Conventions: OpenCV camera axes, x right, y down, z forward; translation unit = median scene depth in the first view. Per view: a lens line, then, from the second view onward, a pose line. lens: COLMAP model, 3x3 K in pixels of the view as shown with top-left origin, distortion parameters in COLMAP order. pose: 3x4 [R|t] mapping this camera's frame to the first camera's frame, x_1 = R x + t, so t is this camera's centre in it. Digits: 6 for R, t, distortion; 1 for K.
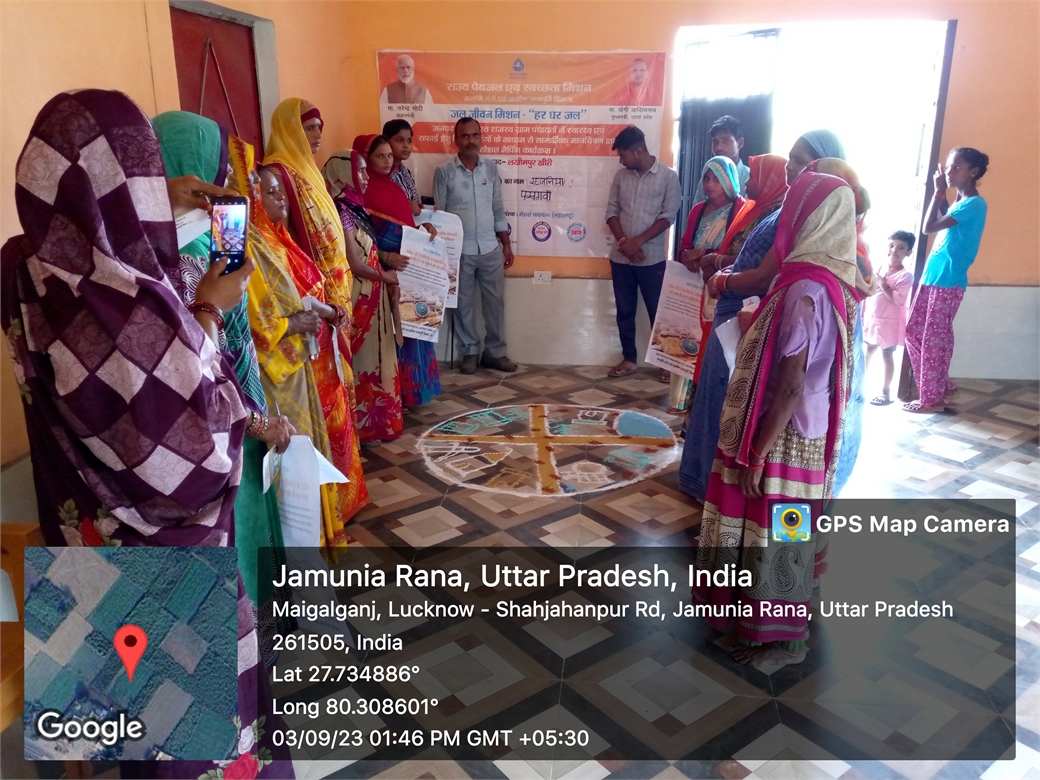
lens RADIAL K [[821.1, 0, 515.7], [0, 821.1, 397.2], [0, 0, 1]] dist [-0.006278, -0.081189]
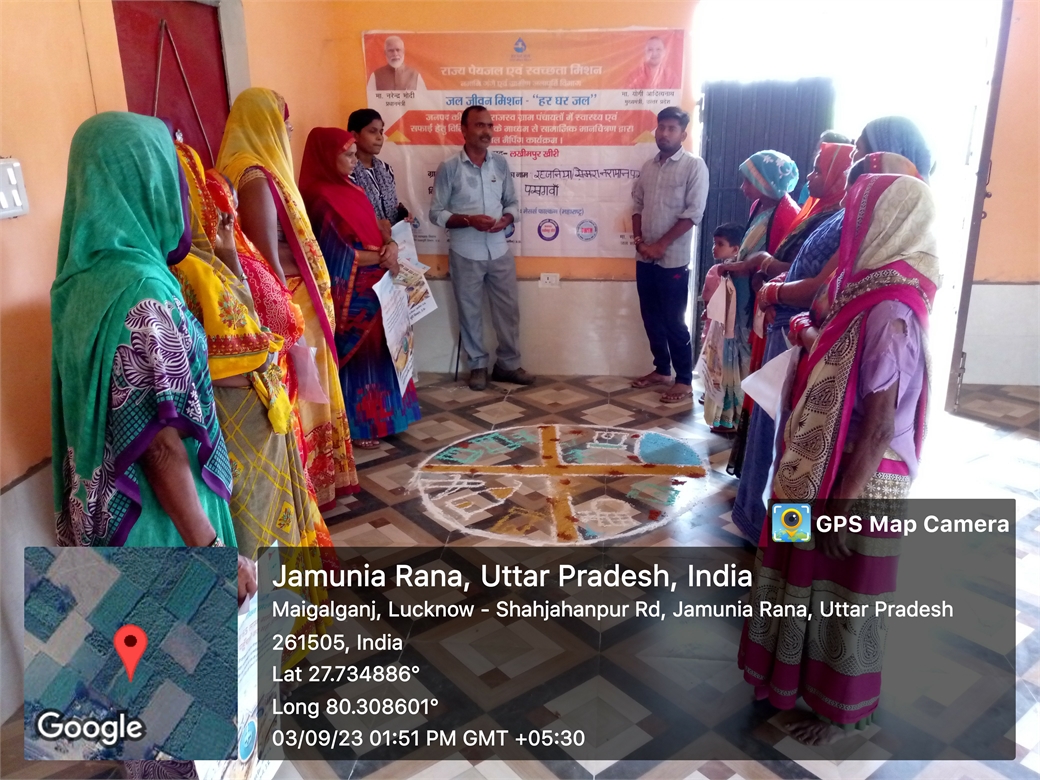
lens RADIAL K [[821.1, 0, 514.7], [0, 821.1, 389.2], [0, 0, 1]] dist [-0.006278, -0.081189]
pose [[0.999894, -0.014412, -0.001959, -0.007399], [0.014426, 0.999871, 0.007094, -0.039605], [0.001856, -0.007121, 0.999973, 0.112110]]
